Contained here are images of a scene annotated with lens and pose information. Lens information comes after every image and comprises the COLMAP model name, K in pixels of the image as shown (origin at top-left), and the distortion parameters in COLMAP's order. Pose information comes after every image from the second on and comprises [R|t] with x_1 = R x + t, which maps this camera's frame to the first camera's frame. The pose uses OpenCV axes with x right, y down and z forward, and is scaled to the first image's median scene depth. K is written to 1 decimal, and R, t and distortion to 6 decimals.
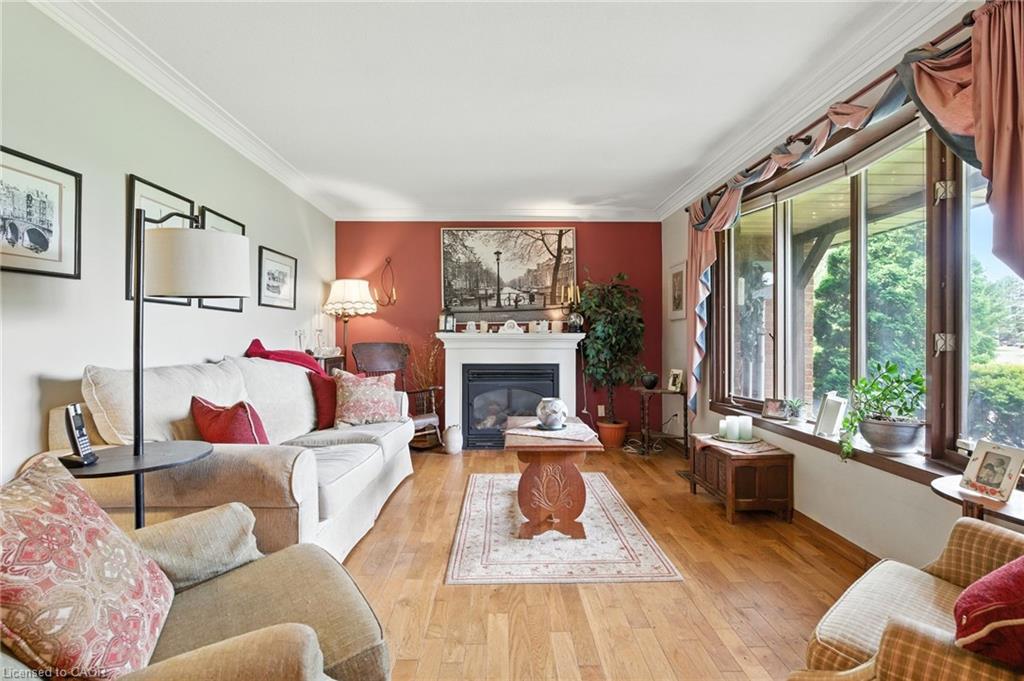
lens RADIAL K [[466.5, 0, 512.0], [0, 466.5, 340.5], [0, 0, 1]] dist [-0.002709, 0.000044]
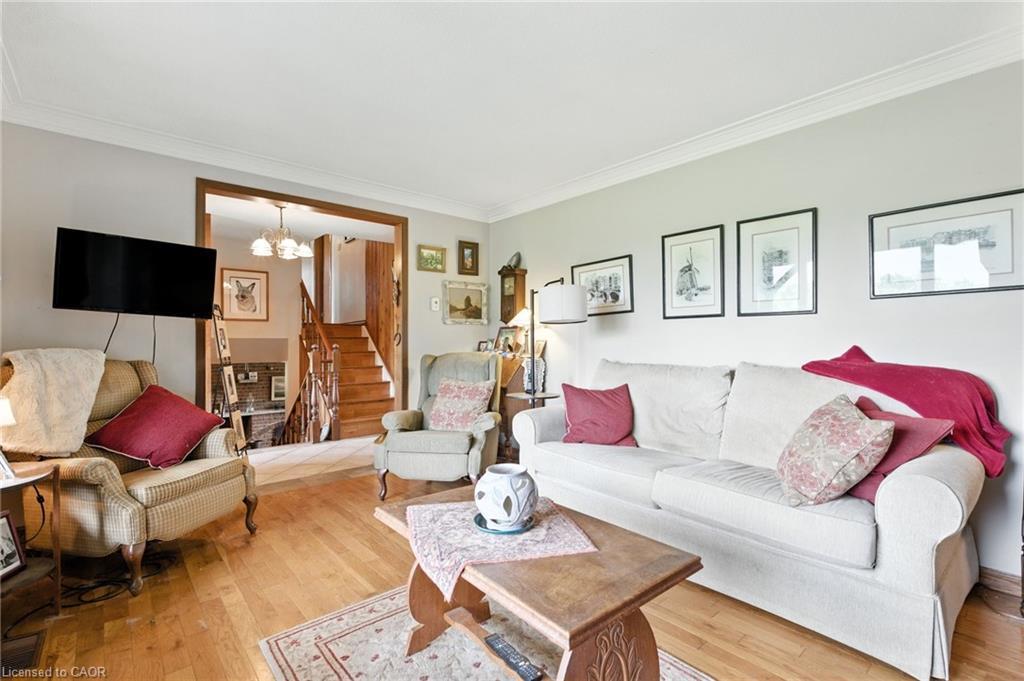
lens RADIAL K [[466.5, 0, 512.0], [0, 466.5, 340.5], [0, 0, 1]] dist [-0.002709, 0.000044]
pose [[-0.763267, -0.002101, -0.646080, 0.647097], [0.000620, 0.999992, -0.003985, -0.013620], [0.646083, -0.003442, -0.763259, 2.216083]]
